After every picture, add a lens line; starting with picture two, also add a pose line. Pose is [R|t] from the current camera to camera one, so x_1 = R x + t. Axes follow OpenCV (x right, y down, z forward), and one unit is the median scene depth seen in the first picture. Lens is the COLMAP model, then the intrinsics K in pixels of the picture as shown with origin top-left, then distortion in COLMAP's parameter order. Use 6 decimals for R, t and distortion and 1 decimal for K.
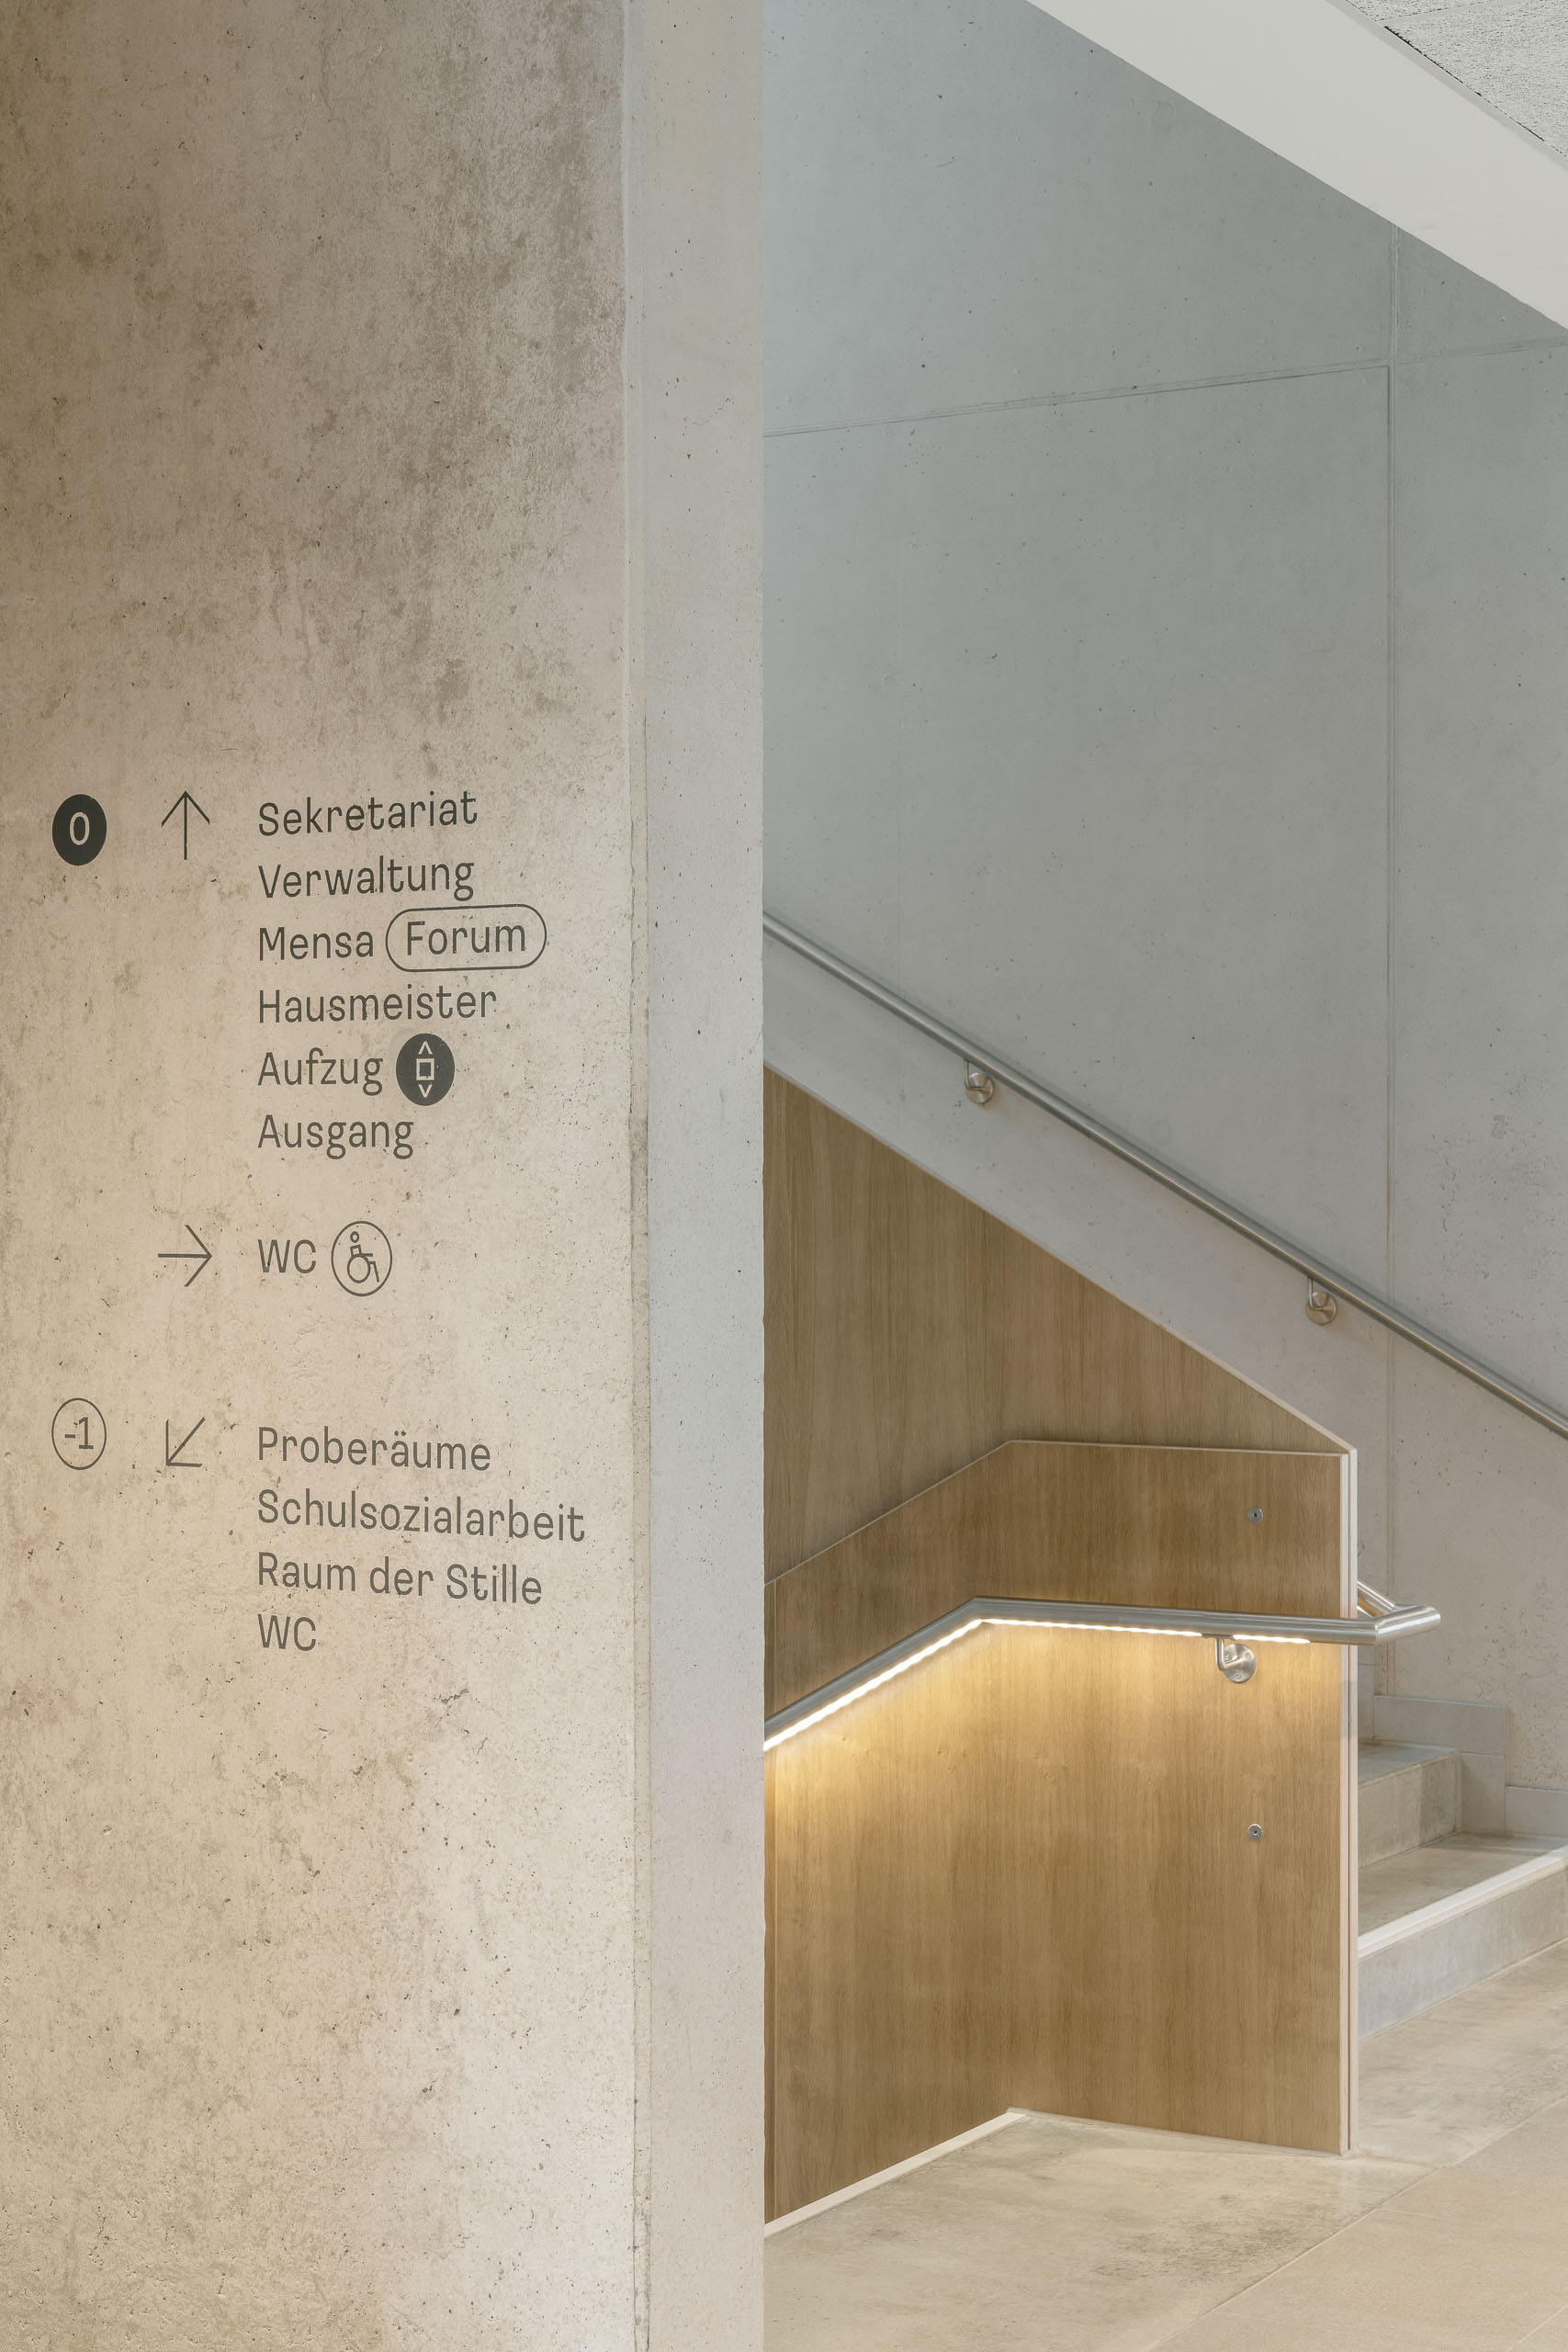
lens RADIAL K [[3500.9, 0, 784.0], [0, 3500.9, 1176.0], [0, 0, 1]] dist [0.021563, 0.116800]
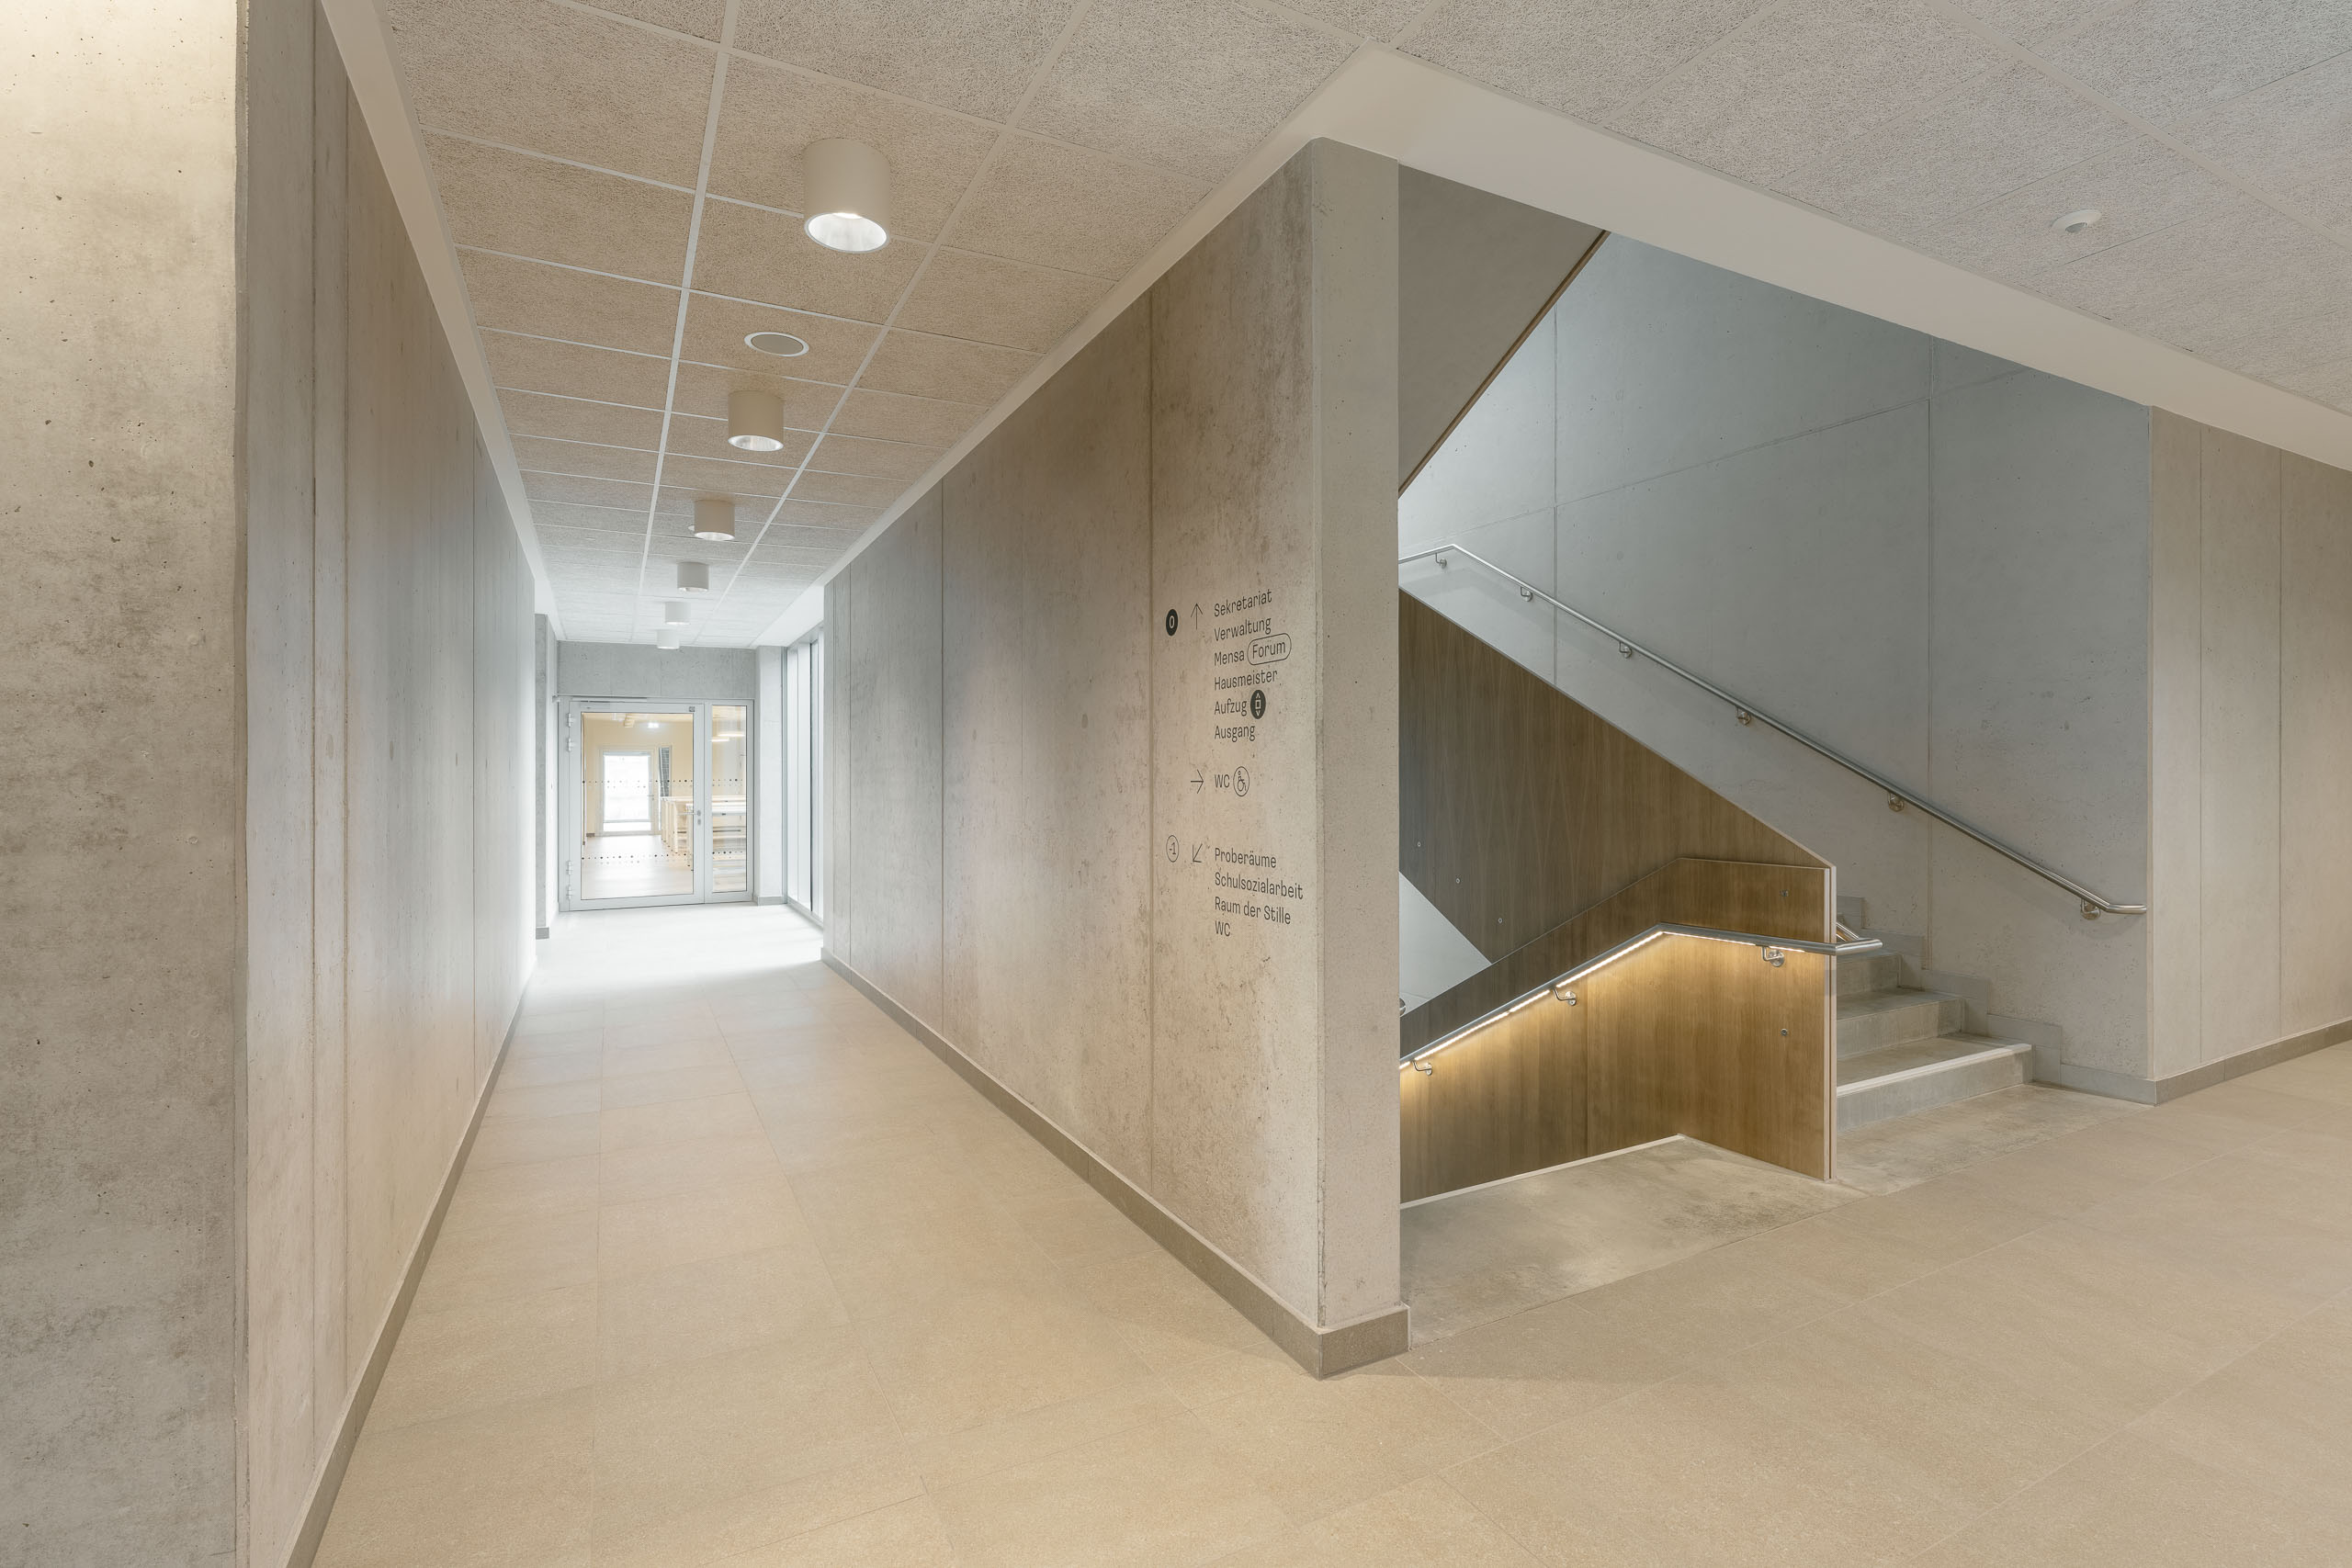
lens RADIAL K [[1058.1, 0, 1176.0], [0, 1058.1, 784.0], [0, 0, 1]] dist [0.026353, -0.015233]
pose [[0.868233, -0.008745, -0.496080, 0.210005], [0.017494, 0.999763, 0.012994, 0.014464], [0.495848, -0.019960, 0.868180, 0.314541]]
